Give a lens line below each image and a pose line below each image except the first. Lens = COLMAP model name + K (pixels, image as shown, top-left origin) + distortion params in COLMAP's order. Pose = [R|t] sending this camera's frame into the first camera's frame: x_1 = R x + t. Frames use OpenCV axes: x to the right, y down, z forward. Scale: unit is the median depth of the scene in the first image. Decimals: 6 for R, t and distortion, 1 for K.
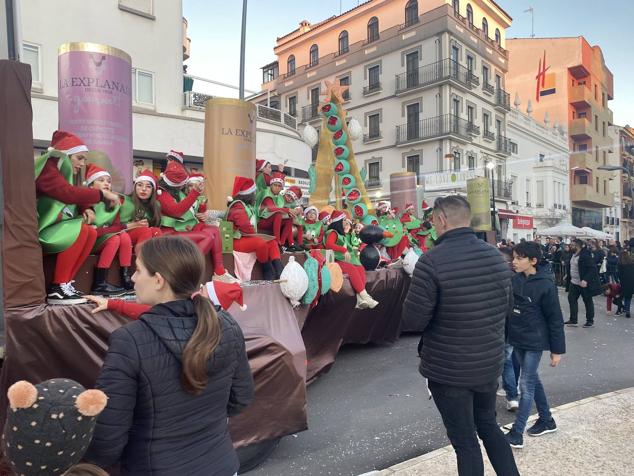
lens RADIAL K [[486.0, 0, 312.2], [0, 486.0, 241.1], [0, 0, 1]] dist [0.029182, -0.031982]
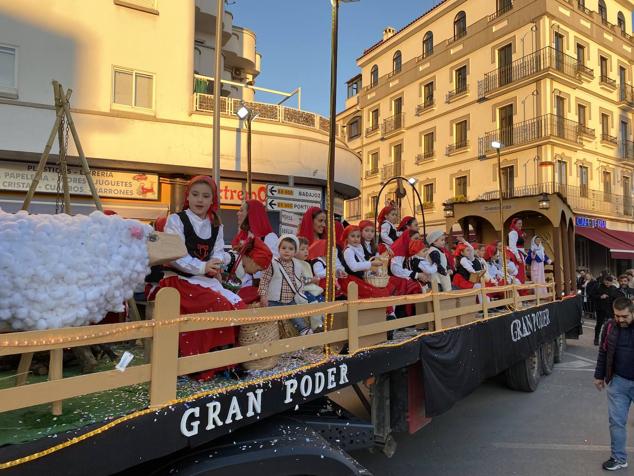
lens RADIAL K [[486.0, 0, 320.9], [0, 486.0, 240.9], [0, 0, 1]] dist [0.029182, -0.031982]
pose [[0.973792, 0.003827, -0.227410, 0.088152], [-0.015192, 0.998720, -0.048246, -0.004229], [0.226934, 0.050436, 0.972603, 0.123555]]
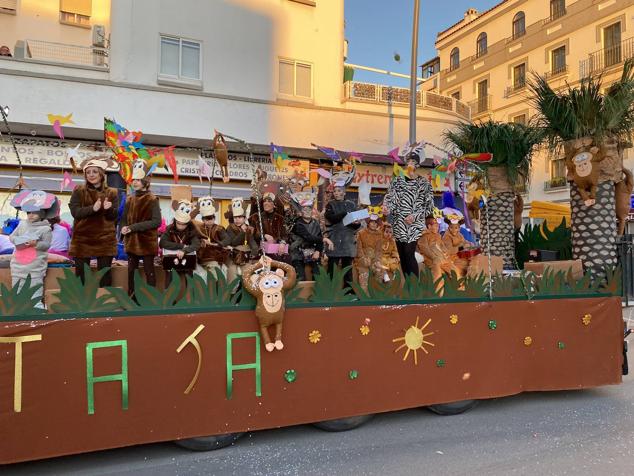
lens RADIAL K [[486.0, 0, 310.9], [0, 486.0, 236.8], [0, 0, 1]] dist [0.029182, -0.031982]
pose [[0.953213, 0.010058, -0.302131, -0.025374], [-0.018949, 0.999469, -0.026509, 0.002760], [0.301704, 0.030994, 0.952898, 0.072642]]
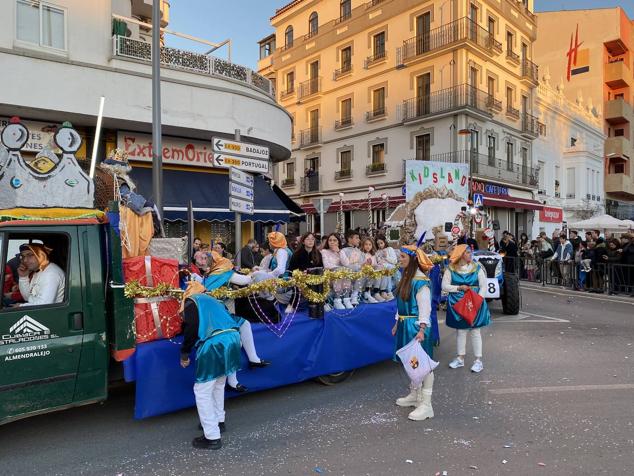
lens RADIAL K [[486.0, 0, 313.4], [0, 486.0, 242.9], [0, 0, 1]] dist [0.029182, -0.031982]
pose [[0.999255, 0.008026, -0.037739, 0.048637], [-0.007484, 0.999867, 0.014475, 0.003163], [0.037851, -0.014181, 0.999183, 0.133077]]
